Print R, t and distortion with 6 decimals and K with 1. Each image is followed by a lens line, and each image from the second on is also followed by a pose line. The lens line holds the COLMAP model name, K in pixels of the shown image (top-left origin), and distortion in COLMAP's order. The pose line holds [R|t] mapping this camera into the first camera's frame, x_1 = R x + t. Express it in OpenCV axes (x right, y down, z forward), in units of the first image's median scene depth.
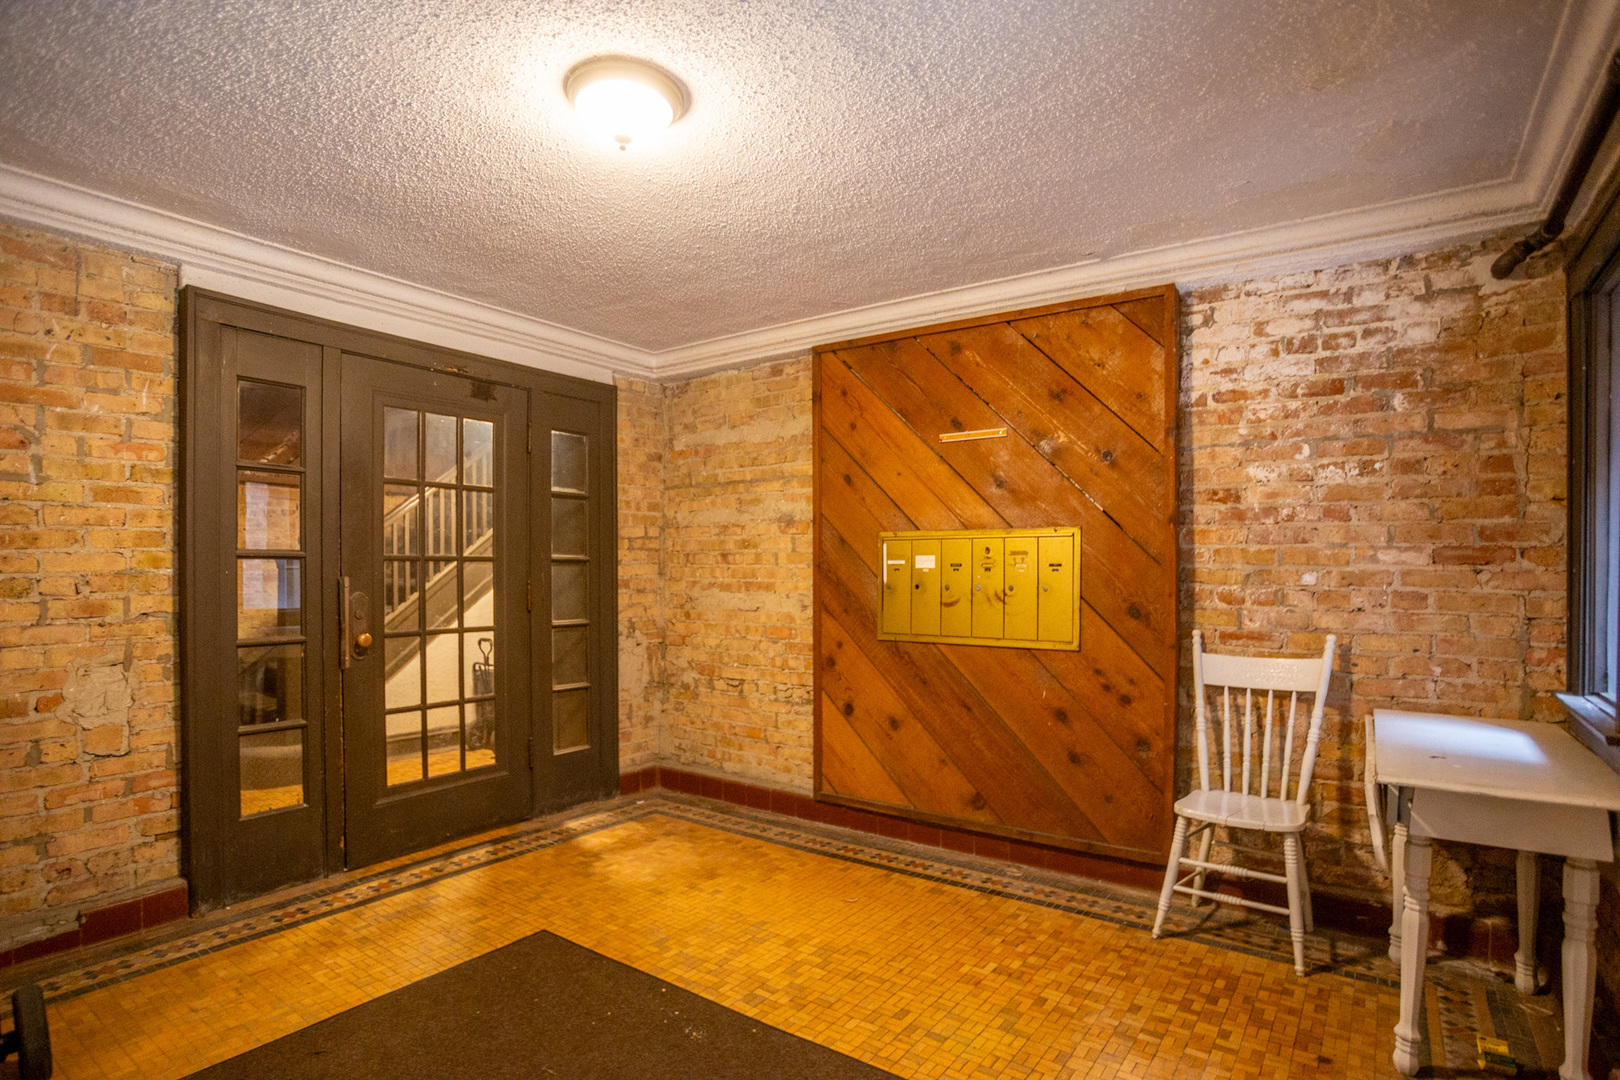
lens RADIAL K [[832.8, 0, 797.2], [0, 832.8, 570.0], [0, 0, 1]] dist [-0.071078, 0.034908]
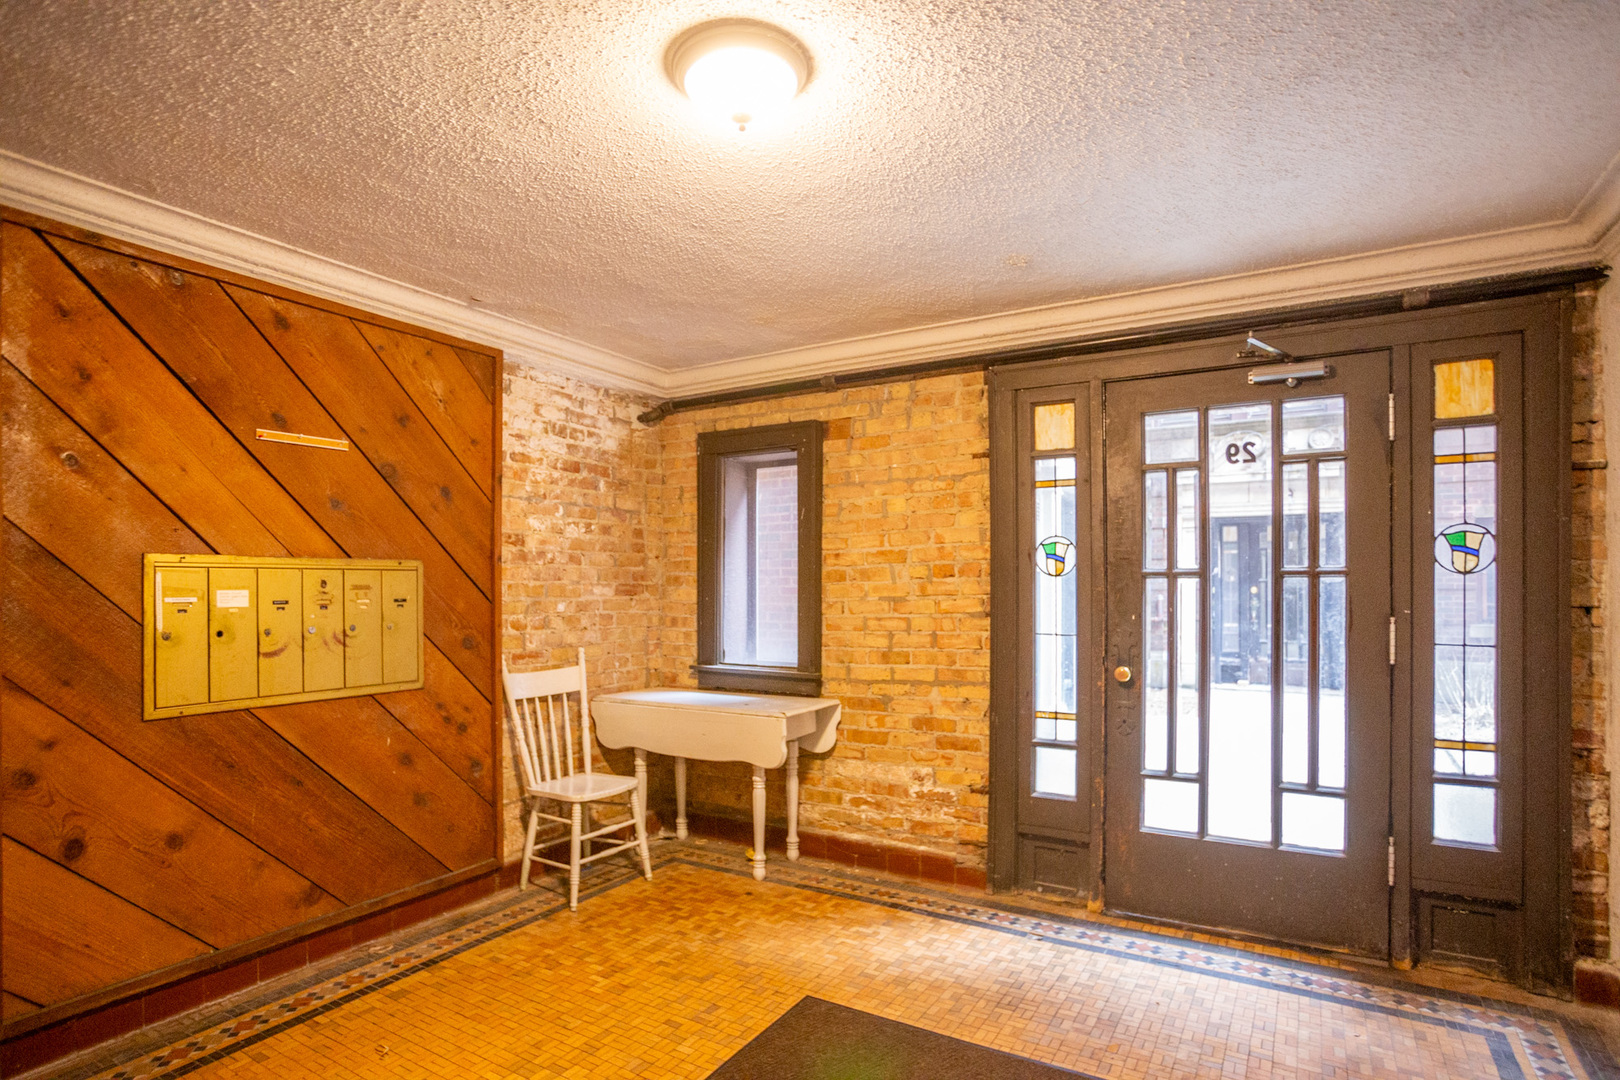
lens RADIAL K [[832.8, 0, 797.2], [0, 832.8, 570.0], [0, 0, 1]] dist [-0.071078, 0.034908]
pose [[-0.077003, 0.015689, 0.996907, -0.717522], [0.004624, 0.999871, -0.015378, -0.026325], [-0.997020, 0.003425, -0.077066, 0.690586]]
